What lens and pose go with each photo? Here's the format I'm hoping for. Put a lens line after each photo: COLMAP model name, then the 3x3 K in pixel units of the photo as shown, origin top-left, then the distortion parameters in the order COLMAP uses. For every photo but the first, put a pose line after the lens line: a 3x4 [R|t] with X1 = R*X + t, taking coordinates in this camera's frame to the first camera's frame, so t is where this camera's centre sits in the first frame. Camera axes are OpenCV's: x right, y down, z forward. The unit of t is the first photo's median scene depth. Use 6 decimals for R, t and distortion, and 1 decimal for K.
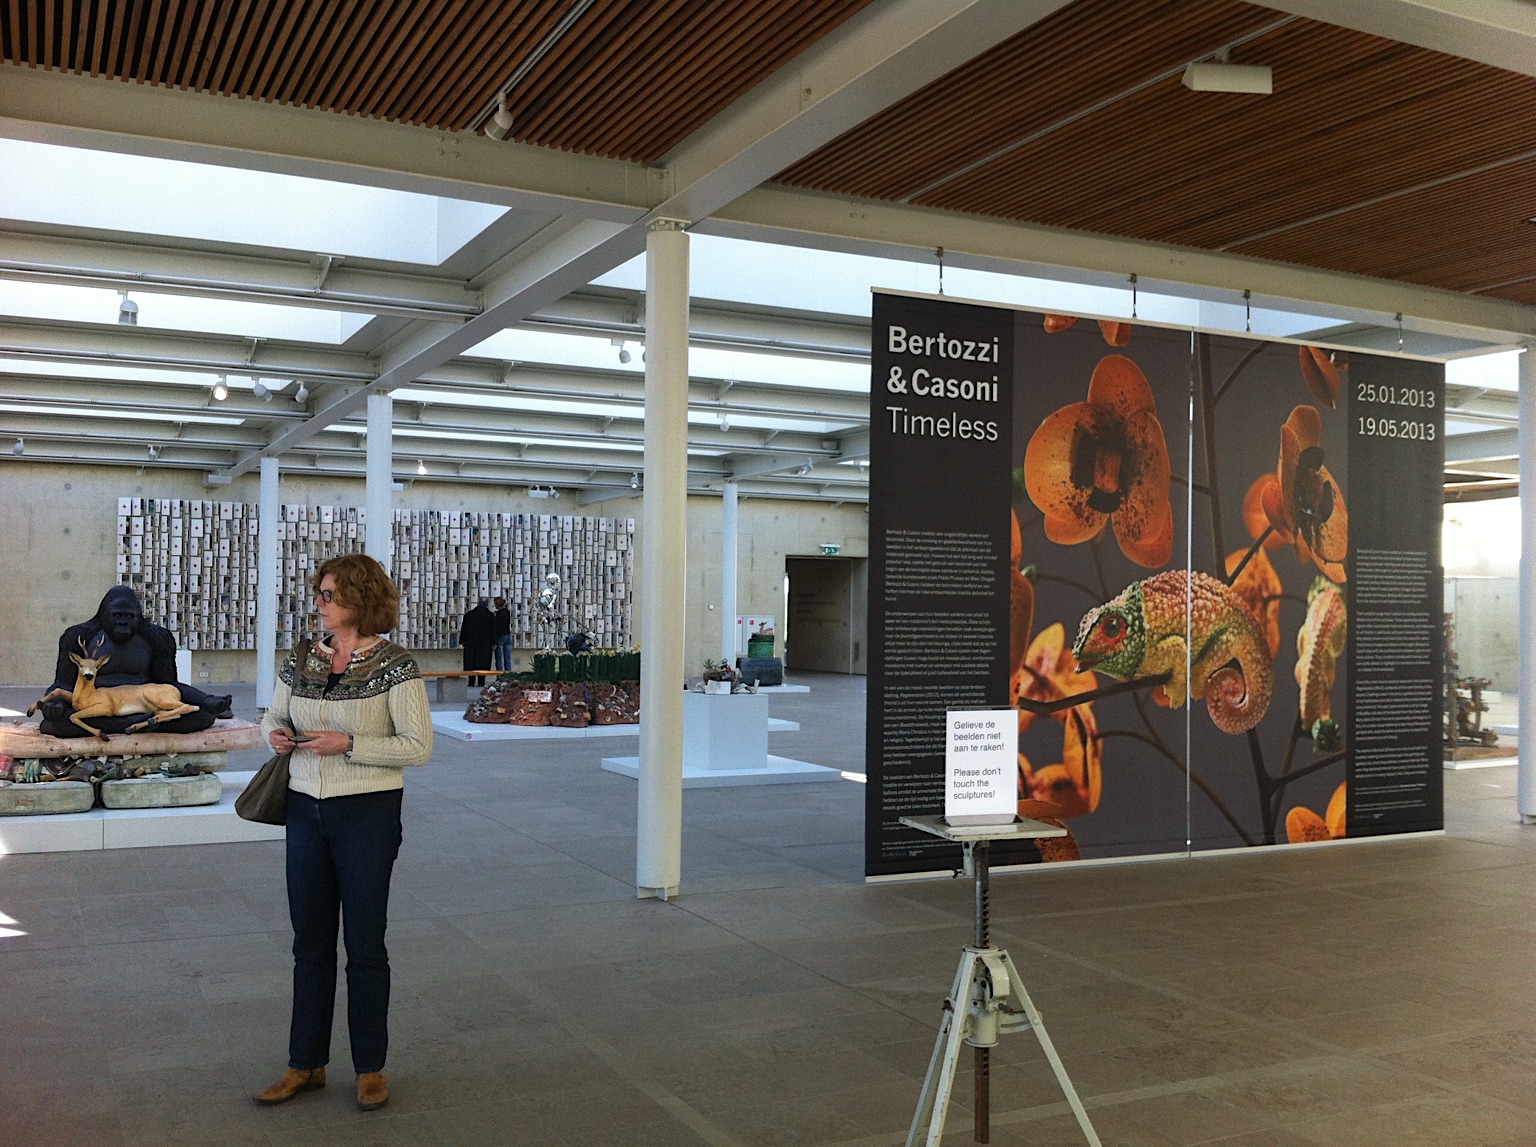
lens RADIAL K [[1487.6, 0, 772.5], [0, 1487.6, 587.4], [0, 0, 1]] dist [-0.019858, 0.000000]
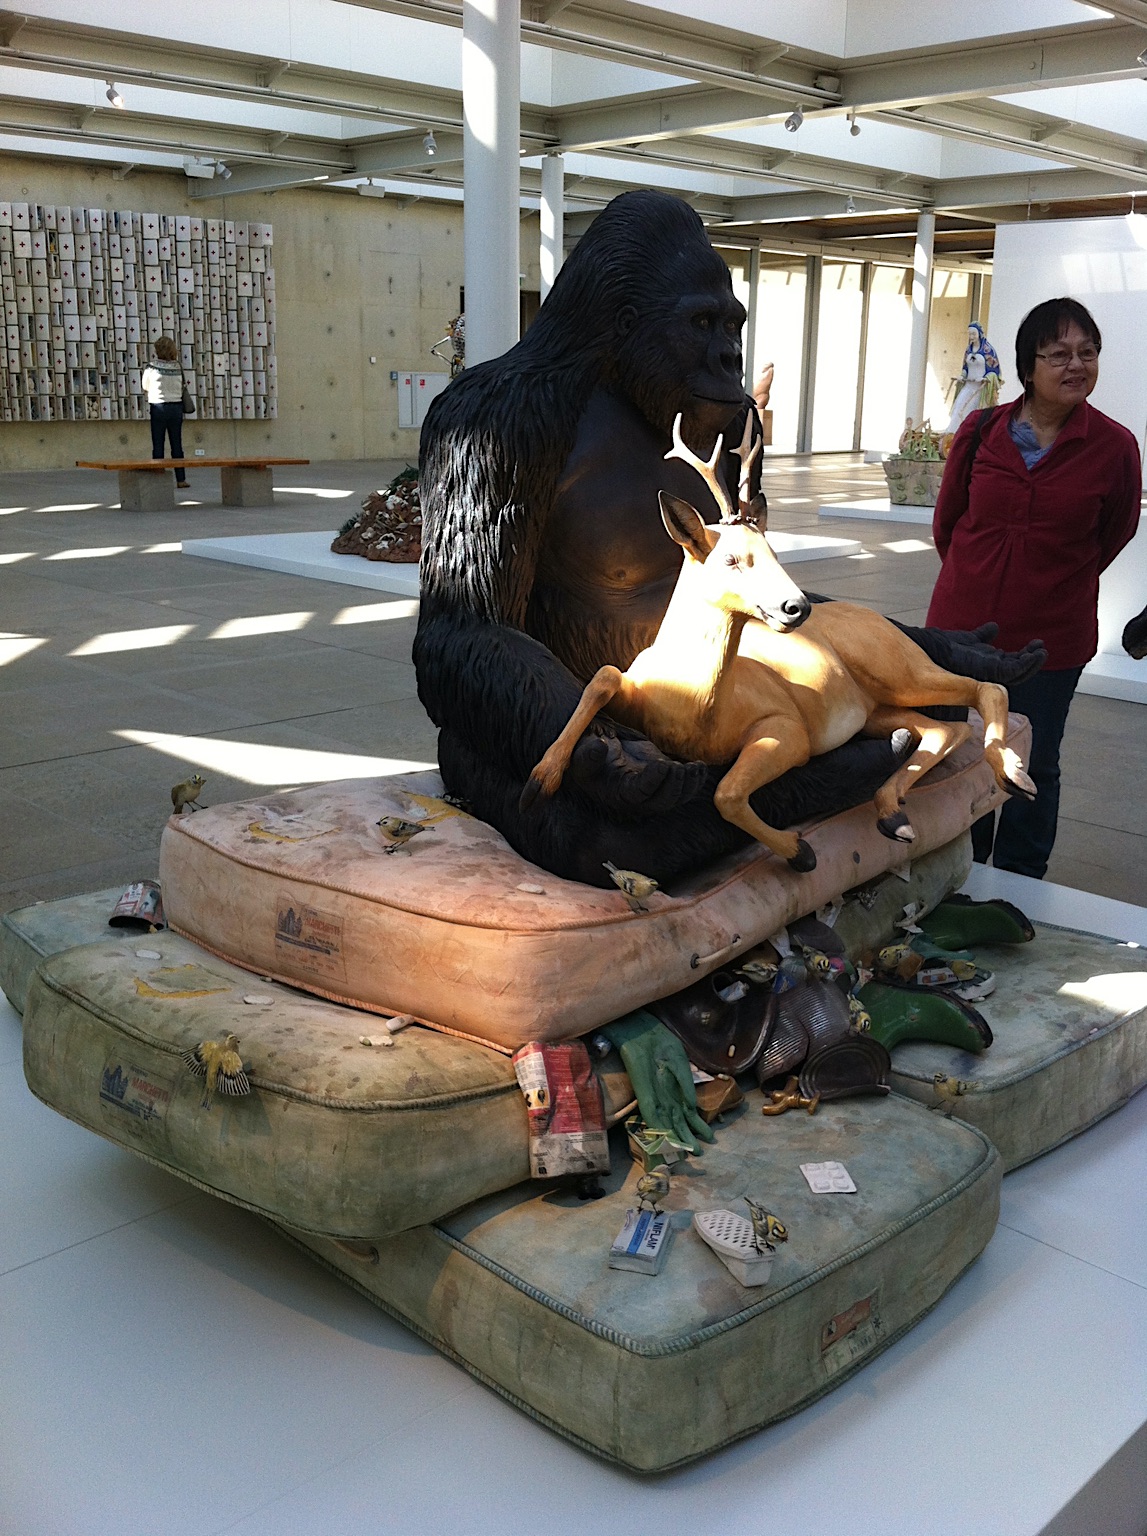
lens RADIAL K [[1487.6, 0, 563.5], [0, 1487.6, 769.8], [0, 0, 1]] dist [-0.019858, 0.000000]
pose [[0.955004, -0.076114, 0.286661, -0.198228], [-0.005678, 0.961641, 0.274251, 0.008324], [-0.296540, -0.263539, 0.917939, 0.285935]]
